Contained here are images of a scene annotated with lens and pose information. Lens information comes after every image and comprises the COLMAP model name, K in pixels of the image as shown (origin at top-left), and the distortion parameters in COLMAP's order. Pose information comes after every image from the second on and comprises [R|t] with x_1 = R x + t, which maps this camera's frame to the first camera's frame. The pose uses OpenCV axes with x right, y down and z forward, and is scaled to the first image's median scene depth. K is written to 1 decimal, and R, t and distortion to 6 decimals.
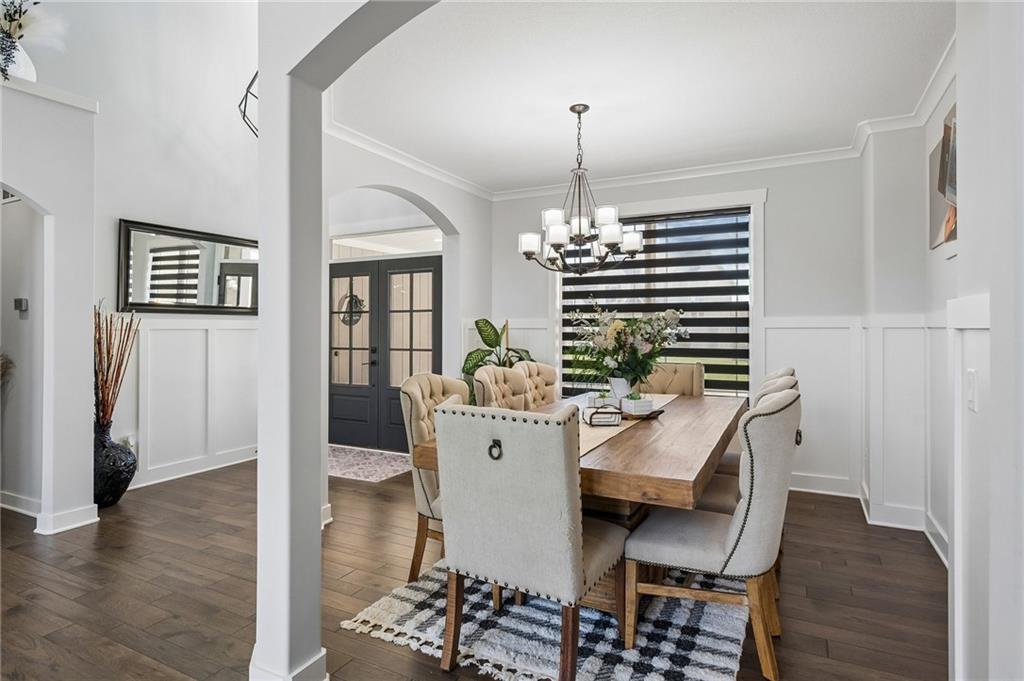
lens RADIAL K [[558.4, 0, 510.6], [0, 558.4, 333.8], [0, 0, 1]] dist [-0.000234, -0.001008]
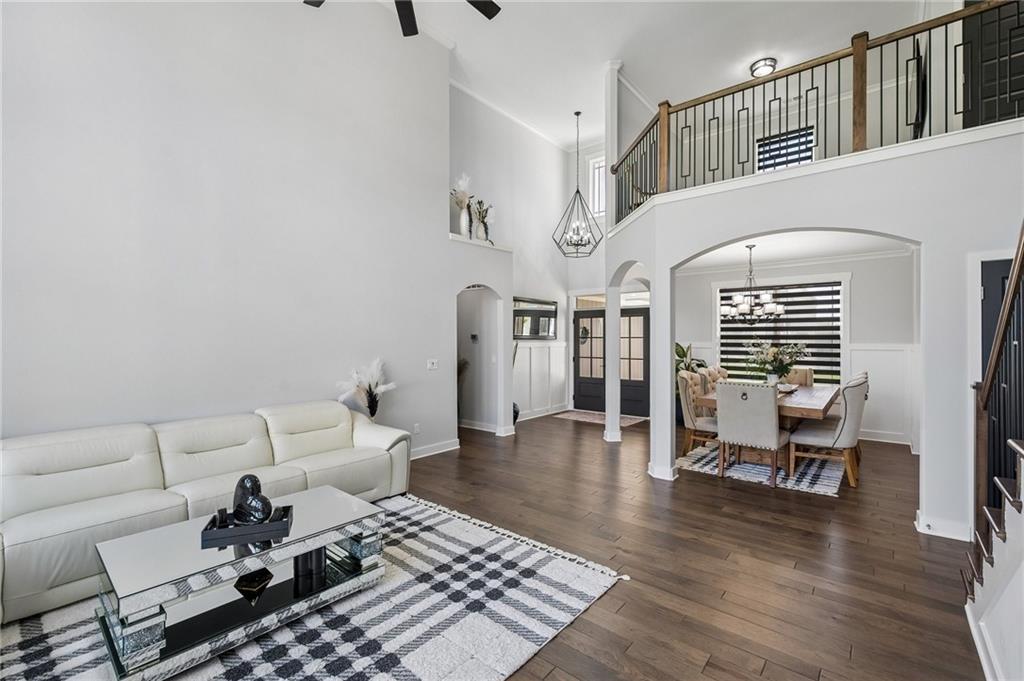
lens RADIAL K [[443.1, 0, 515.2], [0, 443.1, 340.9], [0, 0, 1]] dist [0.000325, 0.000263]
pose [[0.976790, 0.005101, -0.214136, -0.334502], [-0.006561, 0.999960, -0.006107, -0.026565], [0.214097, 0.007370, 0.976785, -0.712752]]
